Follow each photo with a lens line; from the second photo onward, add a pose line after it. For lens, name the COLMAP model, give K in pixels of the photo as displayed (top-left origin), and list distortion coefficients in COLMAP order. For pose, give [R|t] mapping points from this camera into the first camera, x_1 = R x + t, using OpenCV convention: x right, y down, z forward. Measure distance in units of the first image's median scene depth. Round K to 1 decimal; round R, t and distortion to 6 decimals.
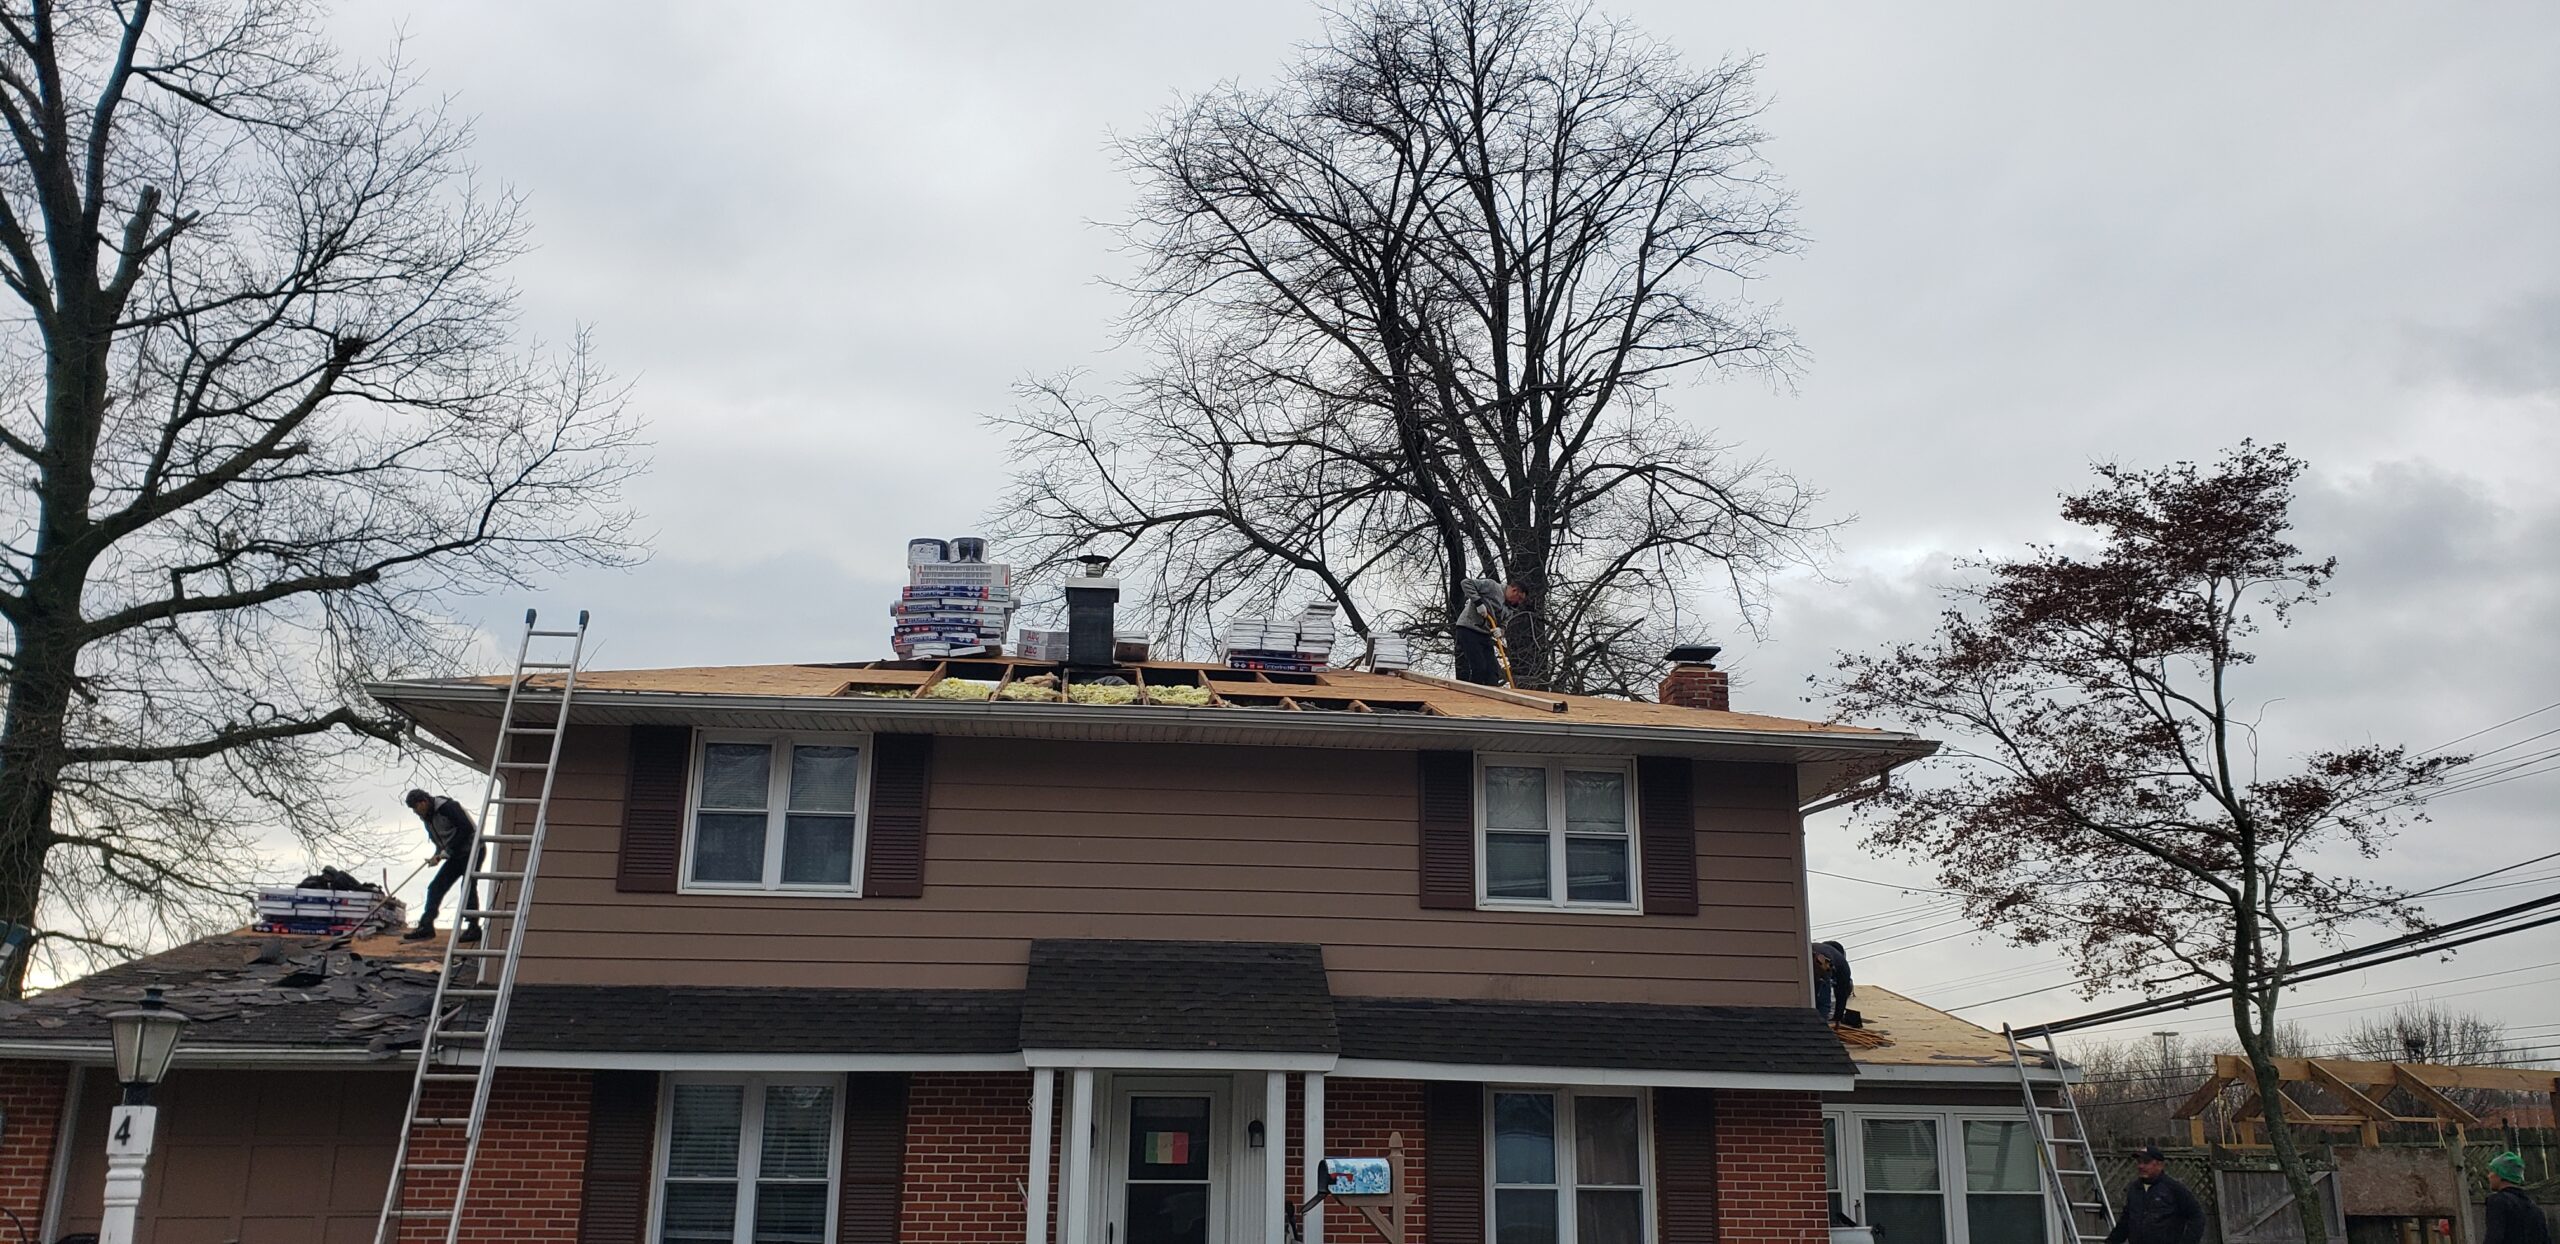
lens RADIAL K [[1882.4, 0, 1280.0], [0, 1882.4, 622.0], [0, 0, 1]] dist [0.006888, -0.100586]
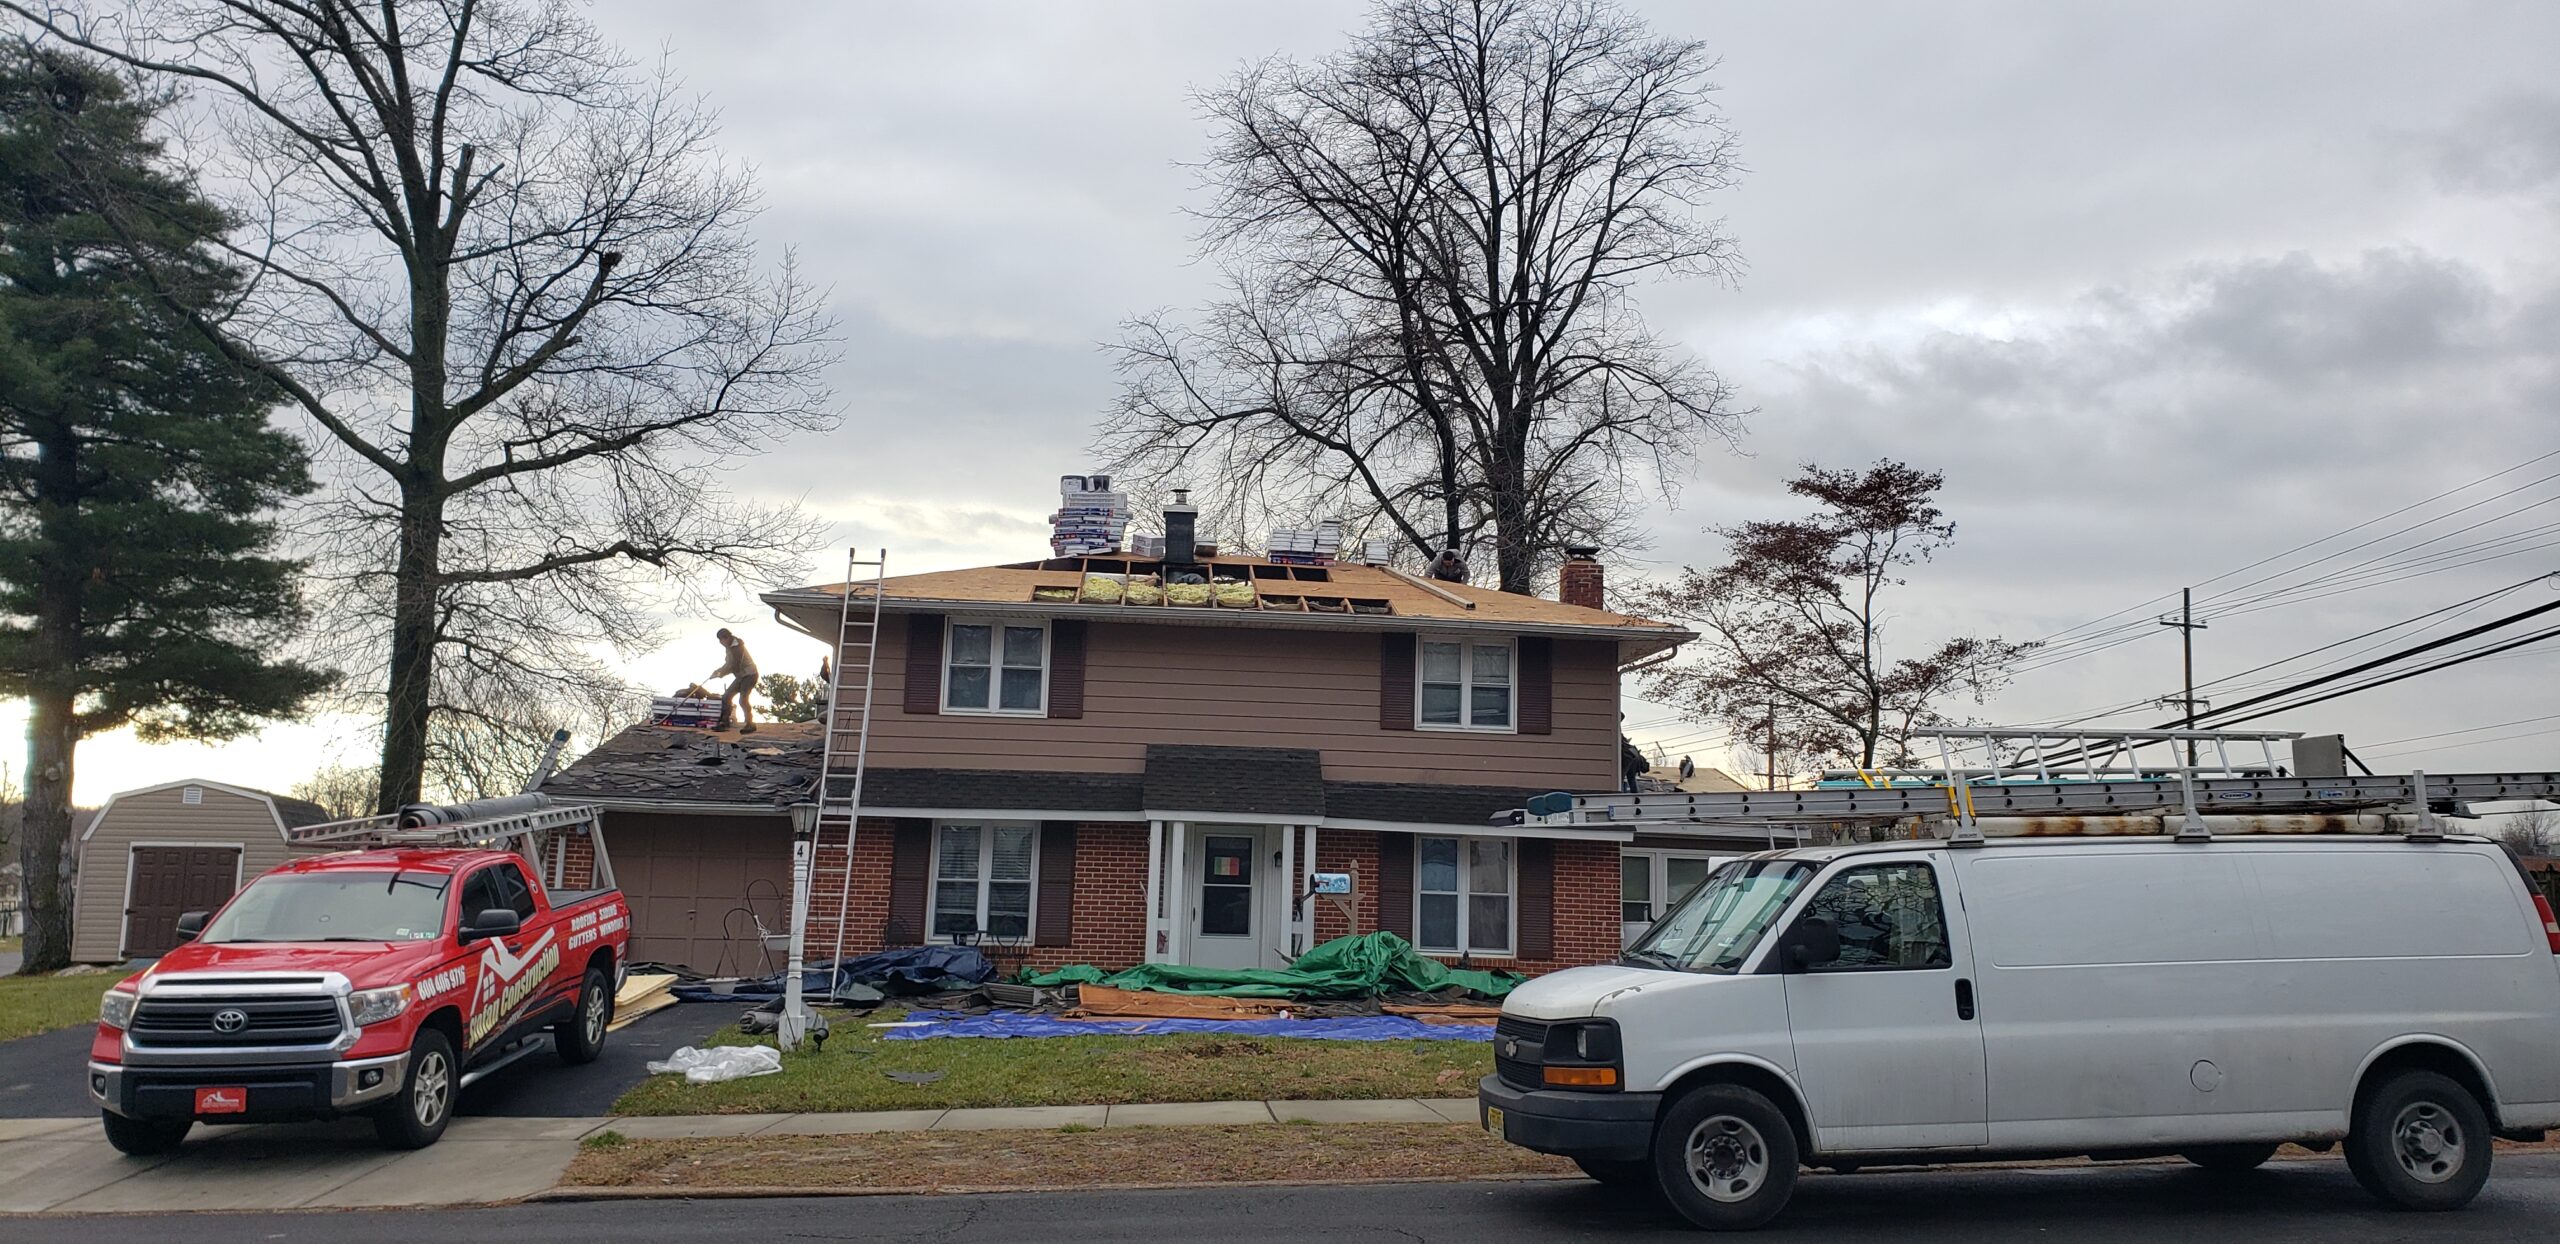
lens RADIAL K [[1830.1, 0, 1280.0], [0, 1830.1, 622.0], [0, 0, 1]] dist [-0.002467, -0.468905]
pose [[0.999260, 0.014179, -0.035756, 0.035230], [-0.009208, 0.990730, 0.135535, -0.130483], [0.037346, -0.135105, 0.990127, -0.482160]]
